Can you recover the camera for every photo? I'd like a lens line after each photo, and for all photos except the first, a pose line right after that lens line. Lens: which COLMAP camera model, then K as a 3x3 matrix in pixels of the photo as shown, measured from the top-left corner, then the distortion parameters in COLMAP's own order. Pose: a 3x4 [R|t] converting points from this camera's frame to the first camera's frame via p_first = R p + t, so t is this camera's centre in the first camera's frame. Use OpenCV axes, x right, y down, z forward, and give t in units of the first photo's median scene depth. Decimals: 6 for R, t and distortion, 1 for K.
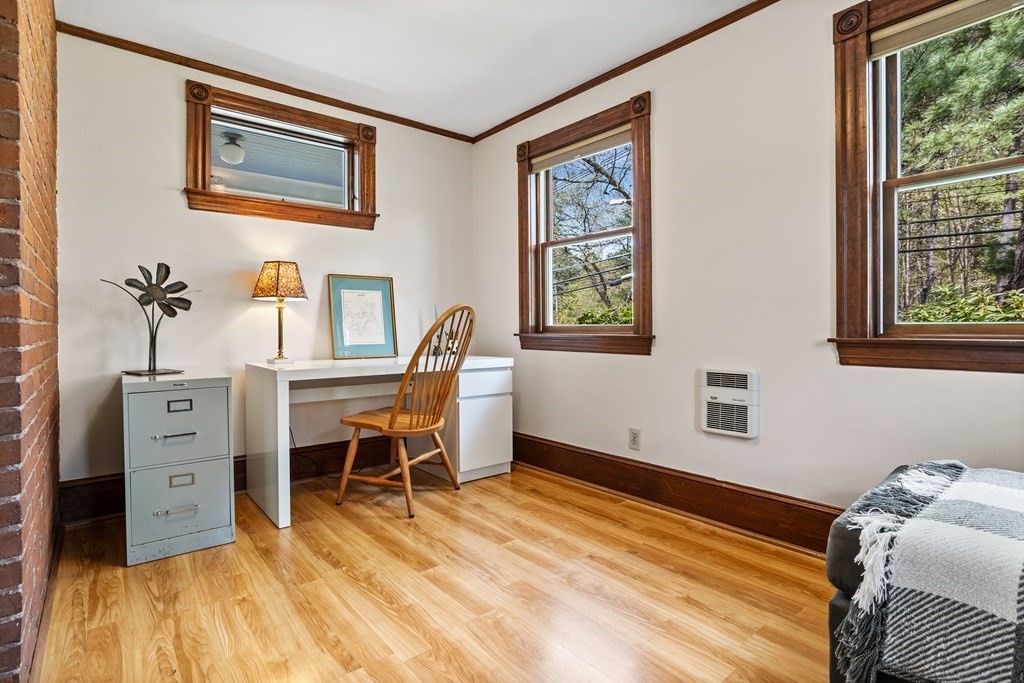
lens RADIAL K [[517.2, 0, 516.3], [0, 517.2, 331.9], [0, 0, 1]] dist [-0.048077, 0.028112]
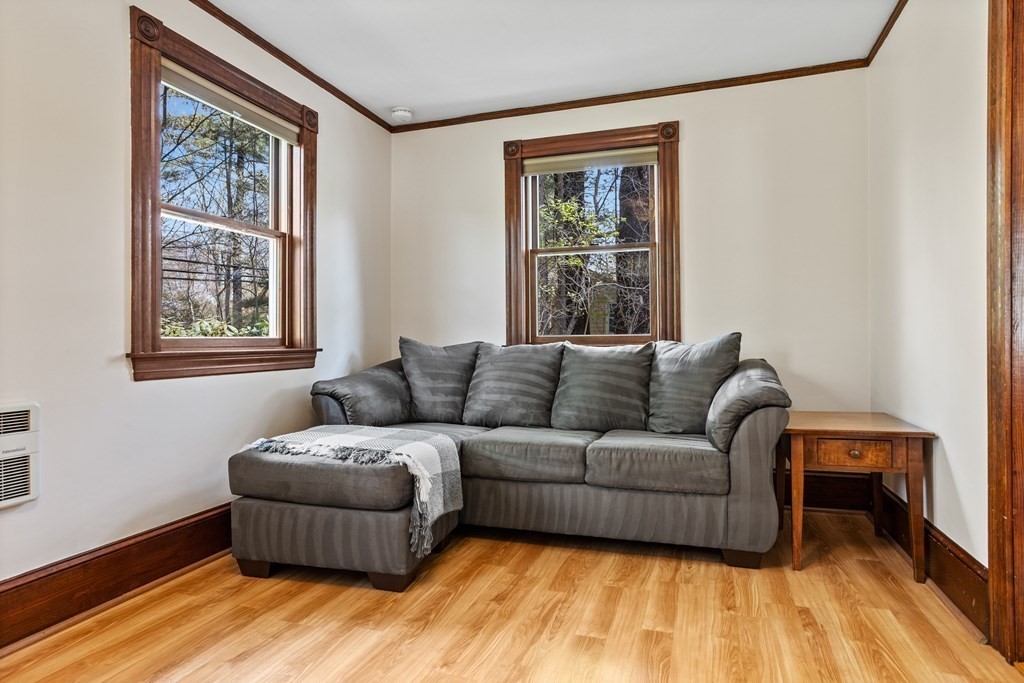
lens RADIAL K [[517.2, 0, 516.3], [0, 517.2, 331.9], [0, 0, 1]] dist [-0.048077, 0.028112]
pose [[-0.510790, 0.022189, 0.859419, -0.551688], [0.021737, 0.999681, -0.012891, 0.001058], [-0.859431, 0.012097, -0.511109, 0.894516]]
